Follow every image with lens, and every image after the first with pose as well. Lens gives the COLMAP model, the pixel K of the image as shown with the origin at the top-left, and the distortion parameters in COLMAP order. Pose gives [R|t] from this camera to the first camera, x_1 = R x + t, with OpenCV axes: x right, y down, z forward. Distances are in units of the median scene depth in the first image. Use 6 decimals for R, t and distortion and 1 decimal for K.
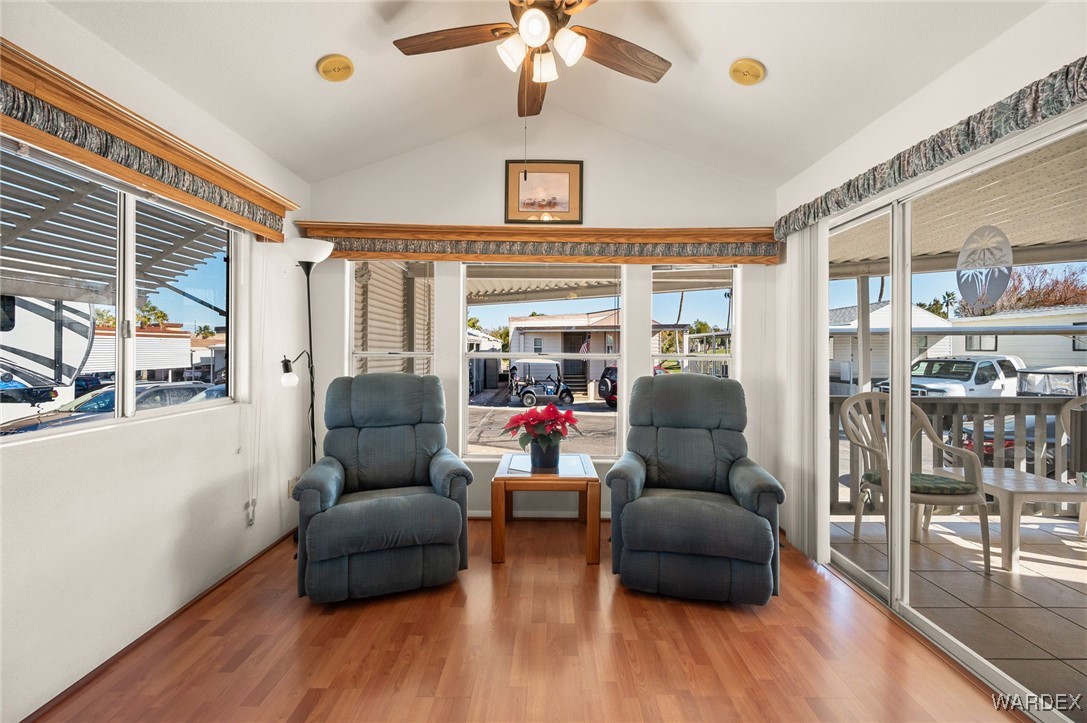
lens RADIAL K [[434.6, 0, 541.1], [0, 434.6, 350.9], [0, 0, 1]] dist [-0.001560, -0.000033]
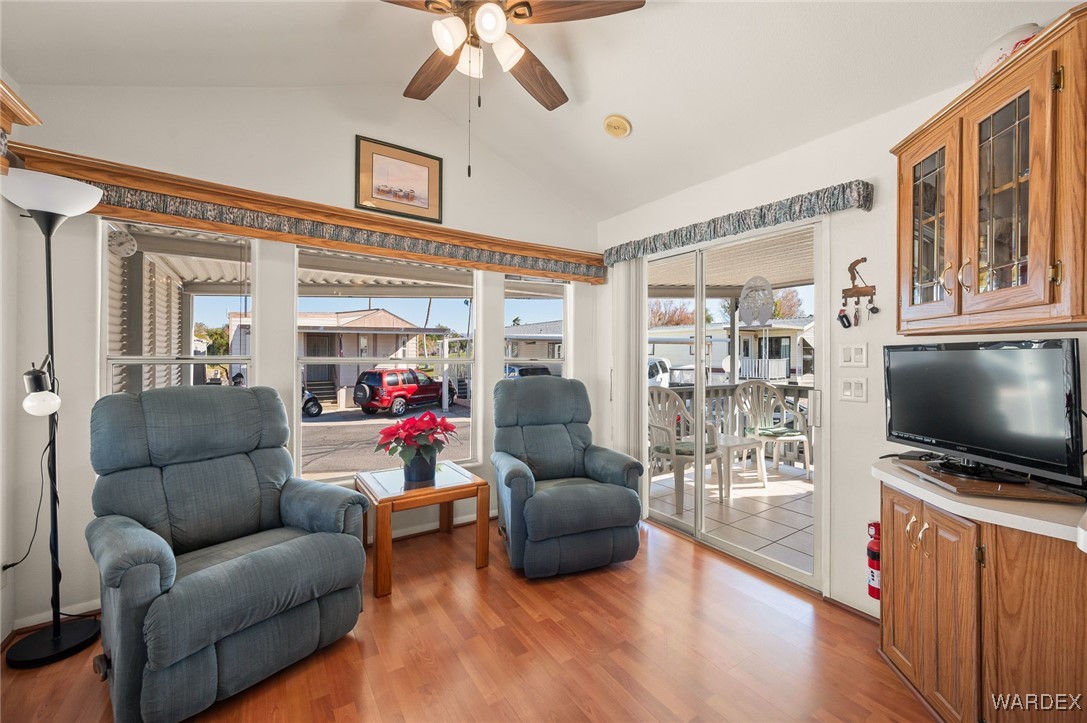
lens RADIAL K [[431.9, 0, 552.9], [0, 431.9, 356.4], [0, 0, 1]] dist [-0.000925, -0.000121]
pose [[0.826955, -0.001181, 0.562267, -0.276525], [-0.001576, 0.999989, 0.004418, -0.002307], [-0.562267, -0.004540, 0.826944, 0.075778]]
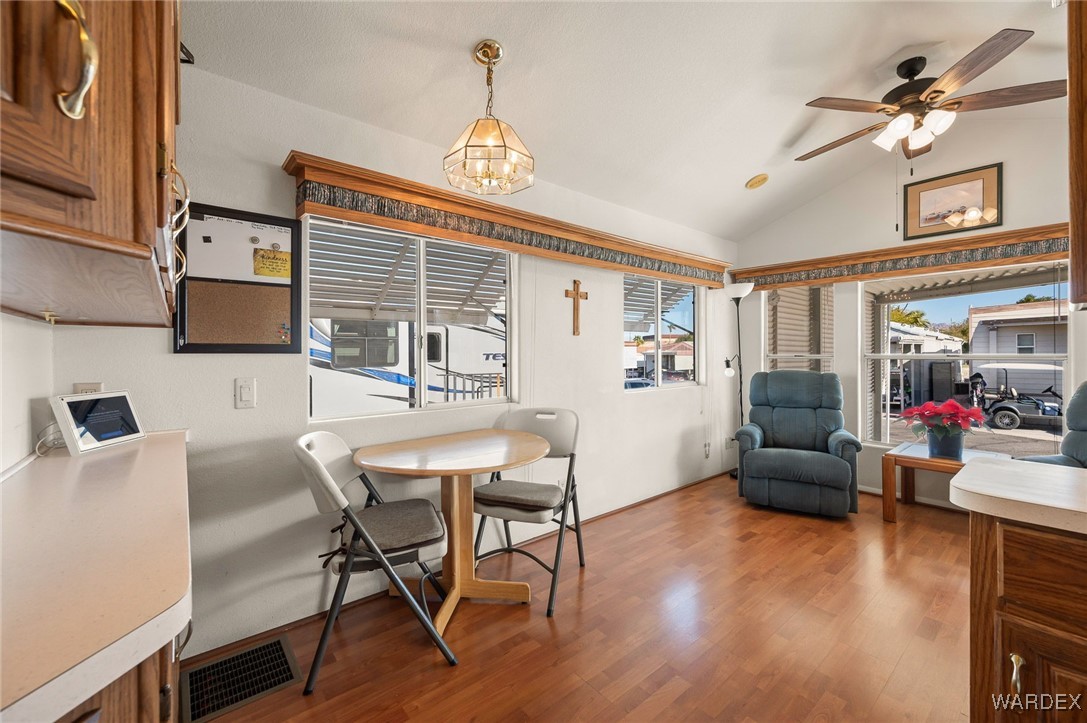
lens RADIAL K [[431.9, 0, 552.9], [0, 431.9, 356.4], [0, 0, 1]] dist [-0.000925, -0.000121]
pose [[0.657081, -0.006327, -0.753793, 0.185536], [0.009027, 0.999959, -0.000525, 0.001191], [0.753766, -0.006460, 0.657111, -0.498602]]
